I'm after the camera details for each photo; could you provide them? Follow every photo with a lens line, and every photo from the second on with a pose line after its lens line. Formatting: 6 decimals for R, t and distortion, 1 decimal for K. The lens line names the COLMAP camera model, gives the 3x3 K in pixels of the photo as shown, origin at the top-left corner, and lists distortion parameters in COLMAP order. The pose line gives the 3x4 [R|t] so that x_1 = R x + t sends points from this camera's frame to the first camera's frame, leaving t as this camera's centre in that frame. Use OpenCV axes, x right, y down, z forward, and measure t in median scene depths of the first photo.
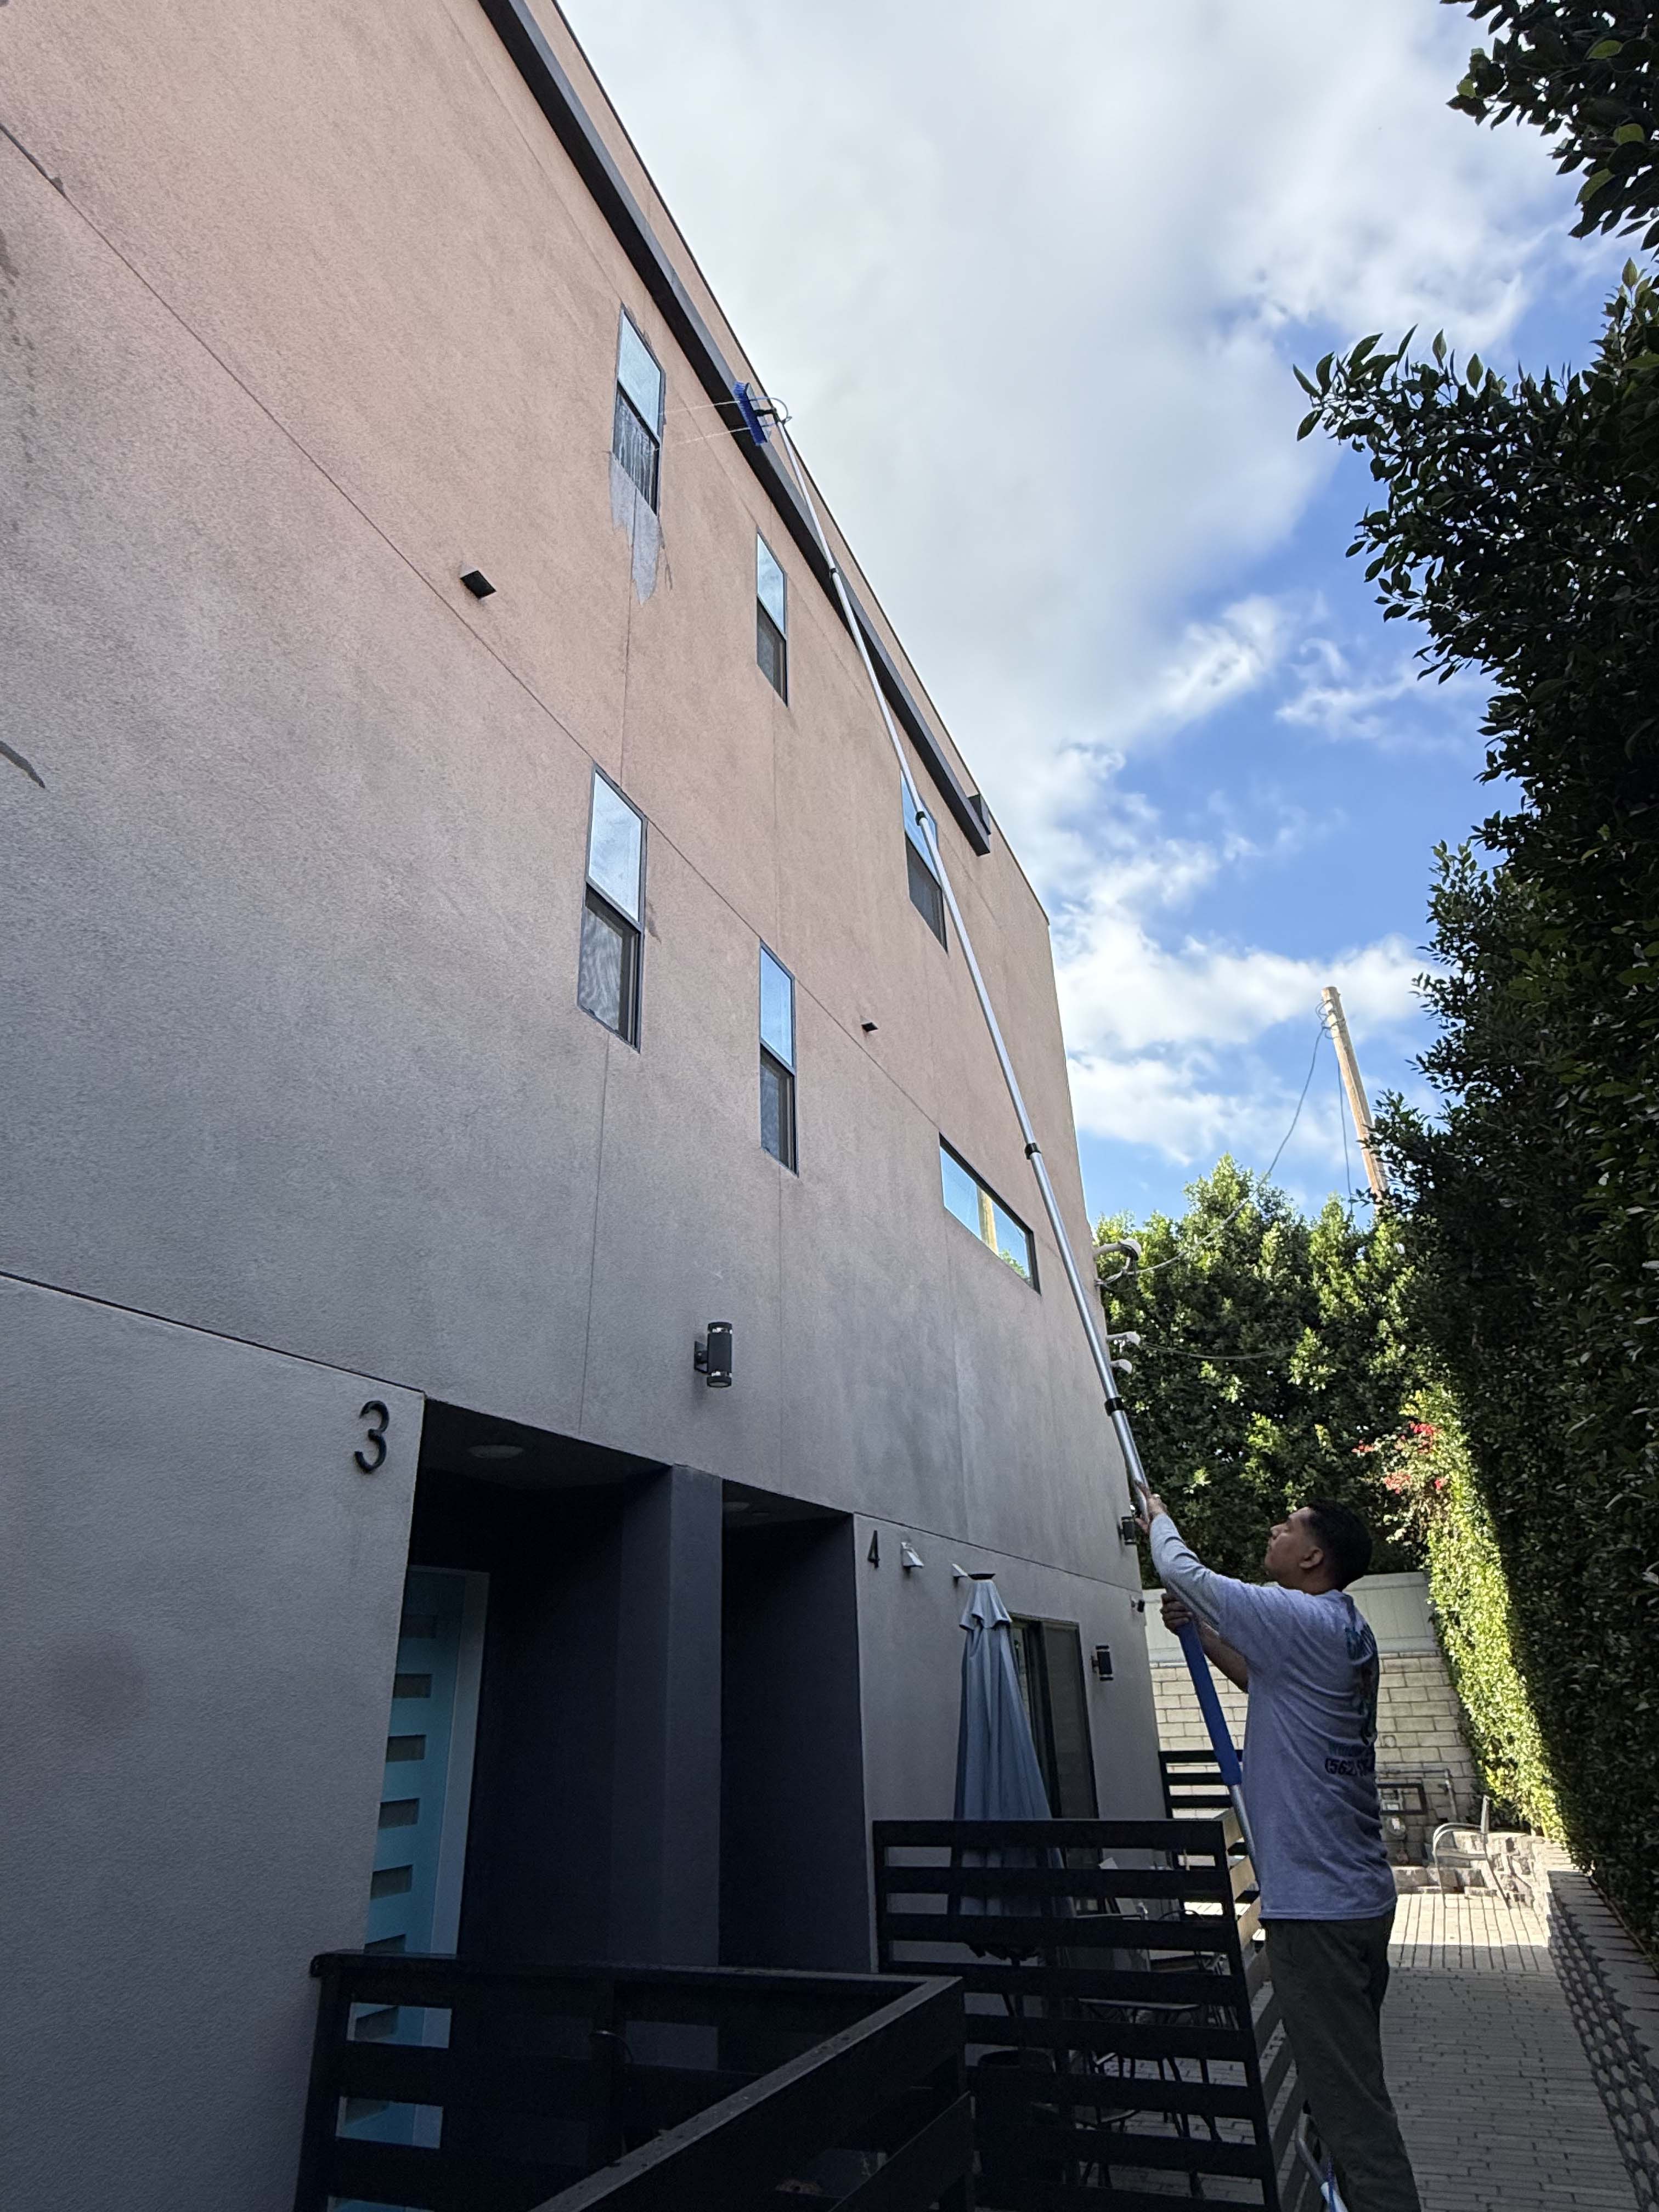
lens RADIAL K [[1233.5, 0, 839.1], [0, 1233.5, 1092.5], [0, 0, 1]] dist [-0.001953, -0.000193]
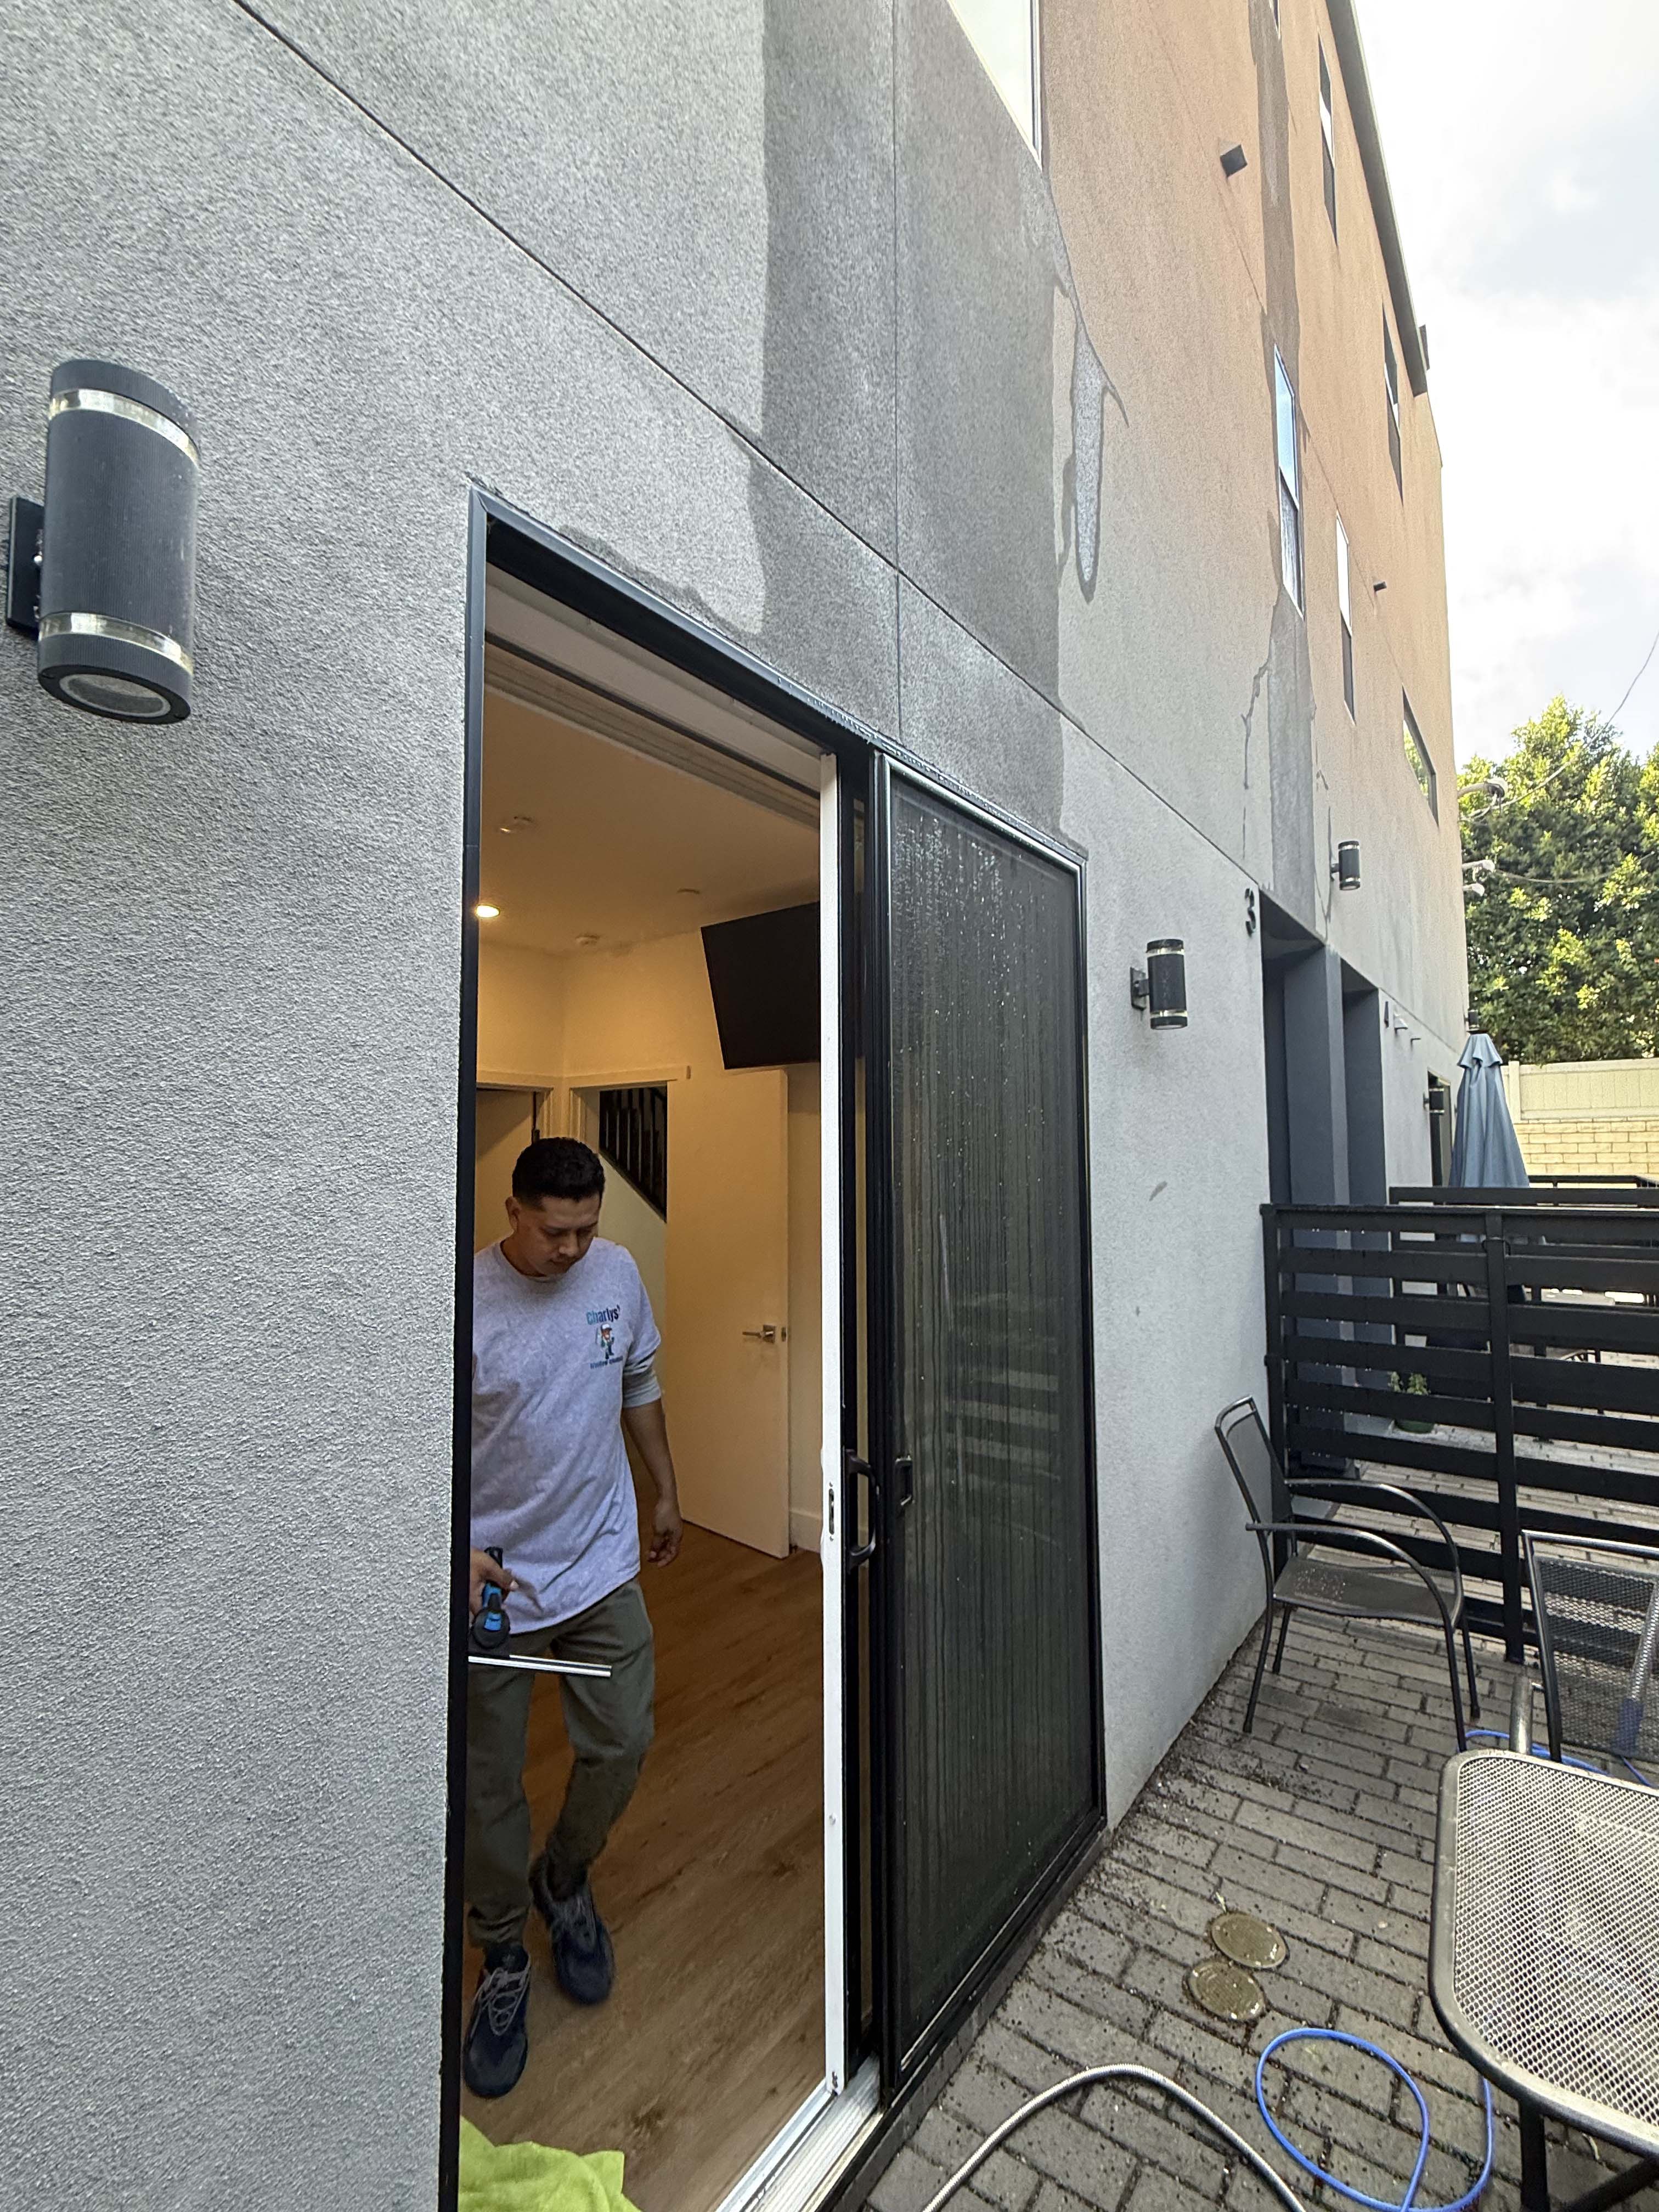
lens RADIAL K [[998.3, 0, 836.4], [0, 998.3, 1098.6], [0, 0, 1]] dist [-0.002374, 0.000124]
pose [[0.975941, 0.016098, -0.217439, -0.331963], [0.069631, 0.922037, 0.380789, -0.003312], [0.206617, -0.386768, 0.898733, -0.150122]]
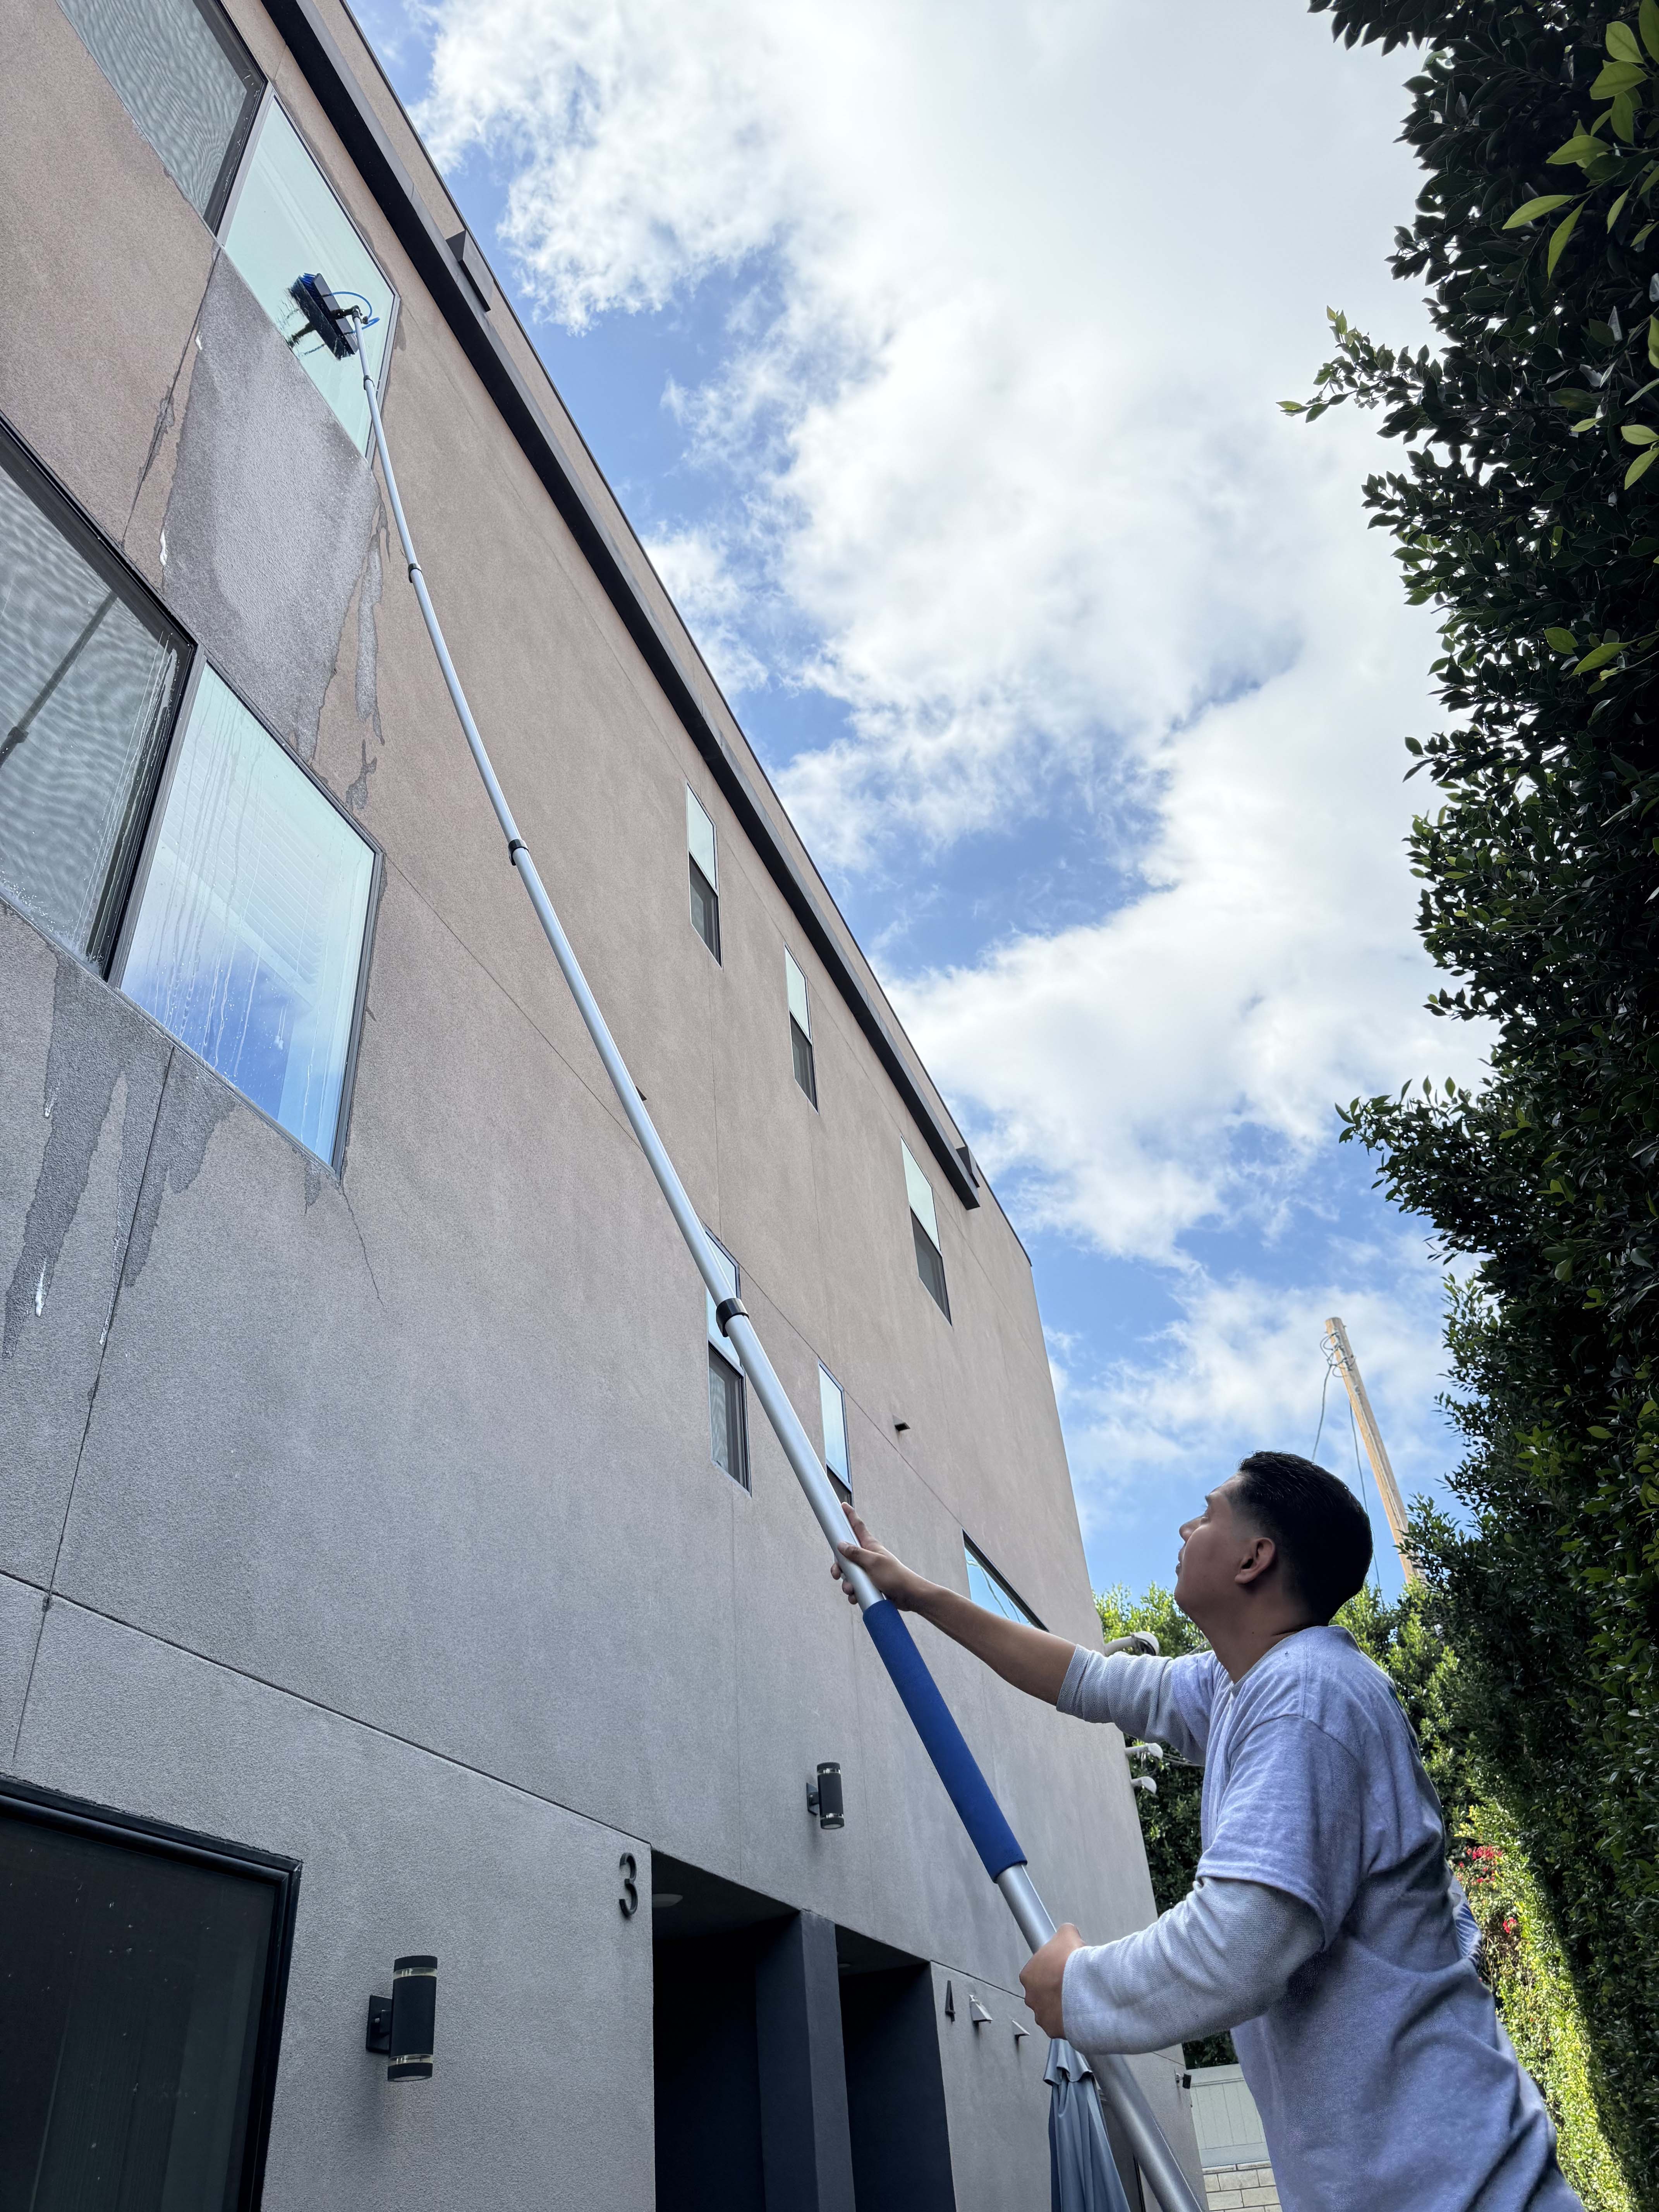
lens RADIAL K [[1557.7, 0, 835.1], [0, 1557.7, 1109.3], [0, 0, 1]] dist [0.067382, -0.086671]
pose [[0.996808, 0.002906, 0.079781, -0.167428], [0.011949, 0.982649, -0.185090, -0.094802], [-0.078934, 0.185453, 0.979478, -0.353297]]
